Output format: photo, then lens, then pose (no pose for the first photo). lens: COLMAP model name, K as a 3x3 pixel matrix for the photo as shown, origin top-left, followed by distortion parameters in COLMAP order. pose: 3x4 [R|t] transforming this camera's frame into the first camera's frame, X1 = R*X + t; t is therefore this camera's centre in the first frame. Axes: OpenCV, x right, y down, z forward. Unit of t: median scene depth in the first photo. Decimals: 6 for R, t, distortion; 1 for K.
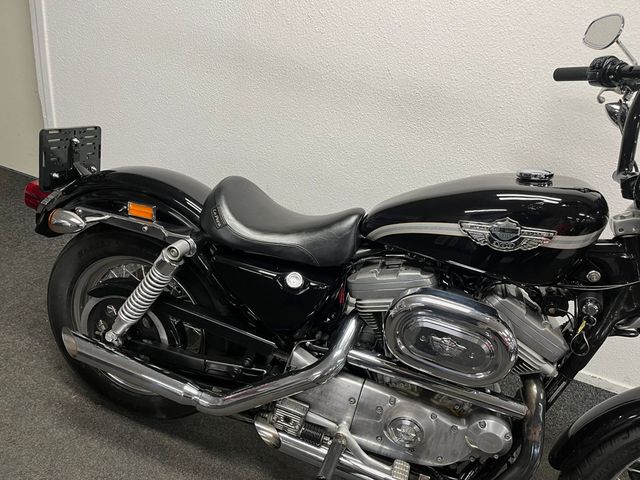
lens RADIAL K [[474.4, 0, 321.9], [0, 474.4, 235.3], [0, 0, 1]] dist [0.010398, -0.005652]
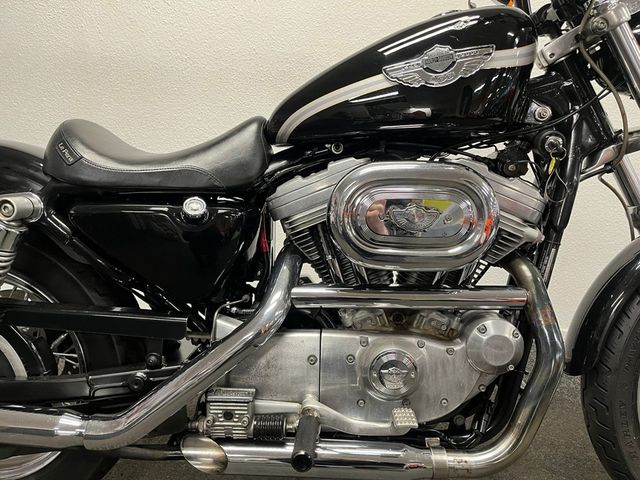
lens RADIAL K [[474.4, 0, 321.9], [0, 474.4, 235.3], [0, 0, 1]] dist [0.010398, -0.005652]
pose [[0.946688, -0.217053, 0.238054, -0.052843], [0.261792, 0.948971, -0.175838, 0.300372], [-0.187740, 0.228784, 0.955202, 0.265018]]
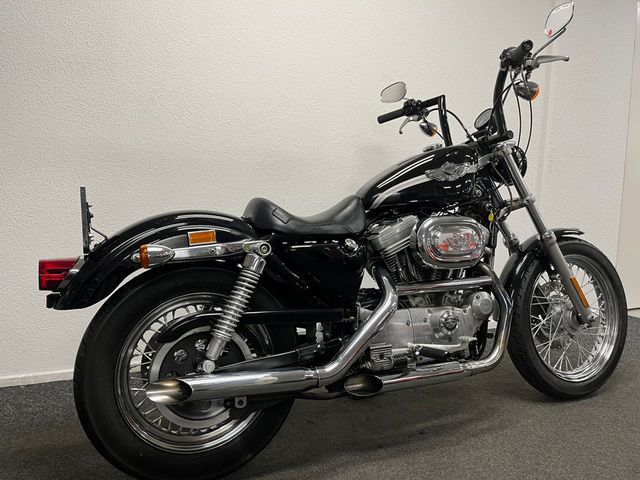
lens RADIAL K [[474.4, 0, 321.9], [0, 474.4, 235.3], [0, 0, 1]] dist [0.010398, -0.005652]
pose [[0.739010, -0.216889, 0.637827, -0.919165], [0.410360, 0.895775, -0.170855, 0.255745], [-0.534293, 0.388002, 0.750989, 0.031472]]
